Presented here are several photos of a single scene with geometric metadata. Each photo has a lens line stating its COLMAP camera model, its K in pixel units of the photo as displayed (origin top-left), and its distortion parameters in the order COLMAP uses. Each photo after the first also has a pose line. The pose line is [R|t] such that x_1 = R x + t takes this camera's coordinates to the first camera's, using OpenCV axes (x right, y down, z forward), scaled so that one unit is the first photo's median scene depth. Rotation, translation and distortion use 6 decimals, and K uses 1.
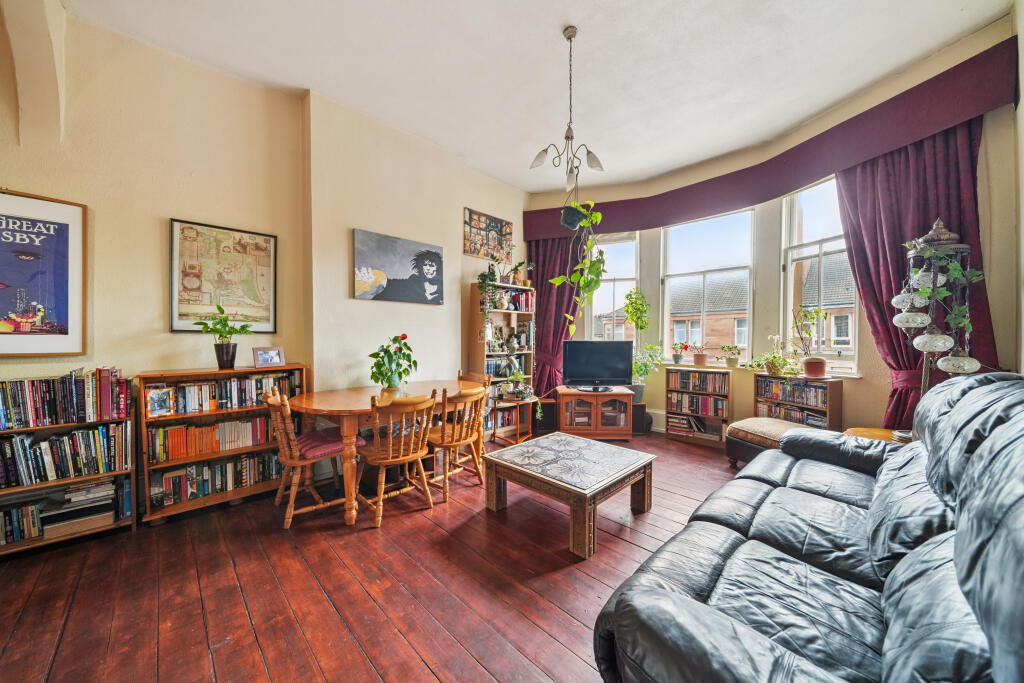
lens RADIAL K [[358.2, 0, 510.4], [0, 358.2, 341.8], [0, 0, 1]] dist [-0.001199, -0.000120]
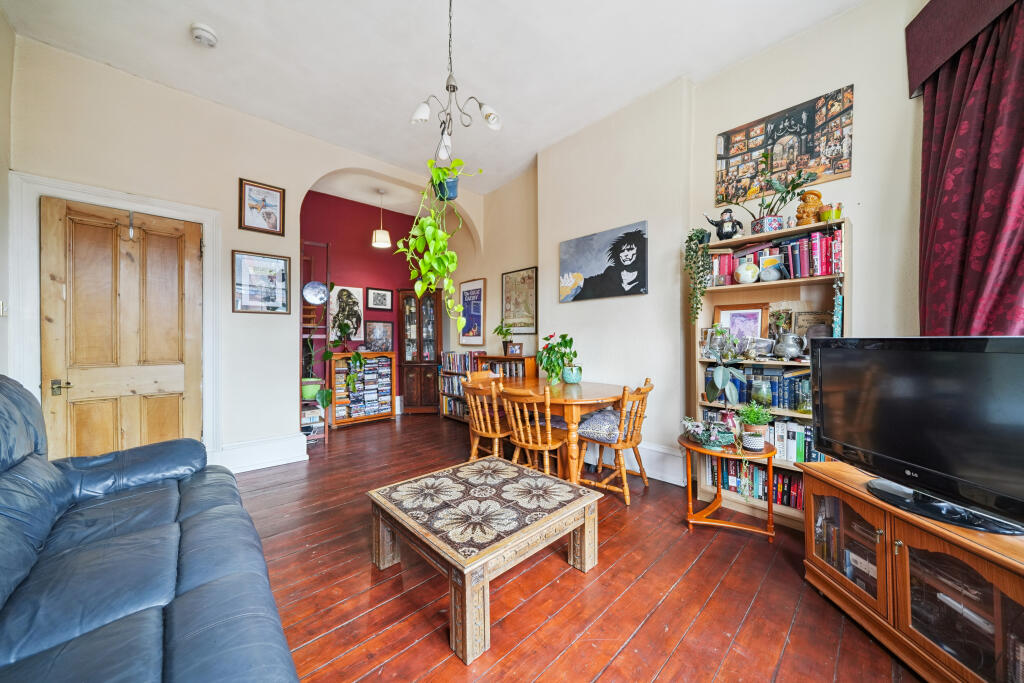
lens RADIAL K [[358.2, 0, 510.4], [0, 358.2, 341.8], [0, 0, 1]] dist [-0.001199, -0.000120]
pose [[-0.028685, 0.006013, -0.999570, 0.866412], [-0.004930, 0.999969, 0.006157, -0.000572], [0.999576, 0.005104, -0.028655, 1.033297]]
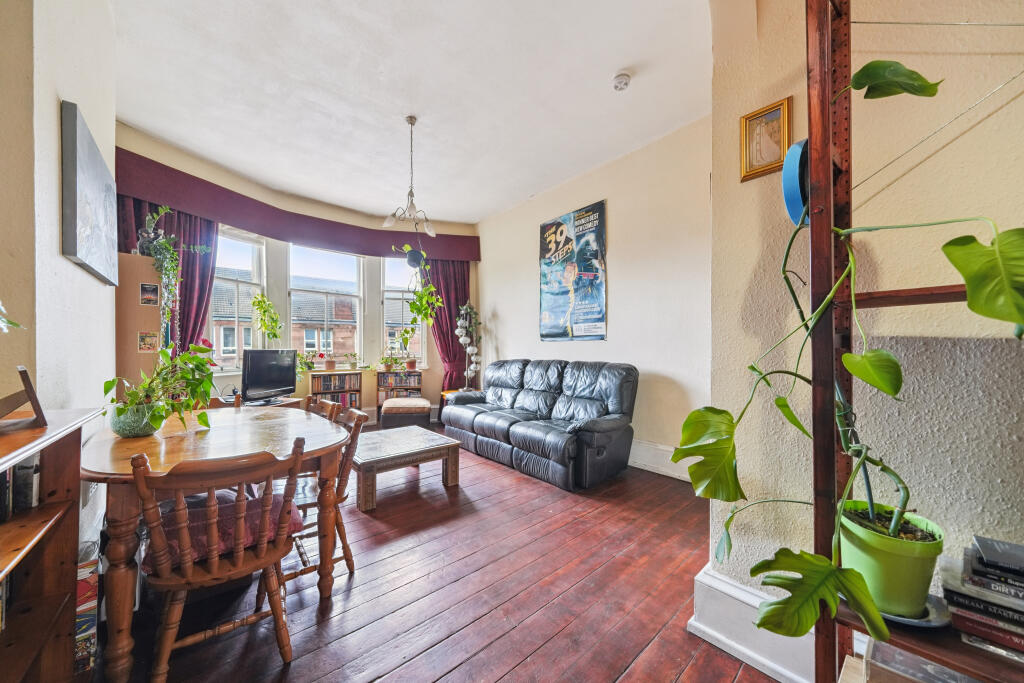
lens RADIAL K [[358.2, 0, 510.4], [0, 358.2, 341.8], [0, 0, 1]] dist [-0.001199, -0.000120]
pose [[0.055143, 0.019645, 0.998285, -0.997817], [0.009038, 0.999756, -0.020173, 0.001520], [-0.998438, 0.010135, 0.054951, 0.490037]]
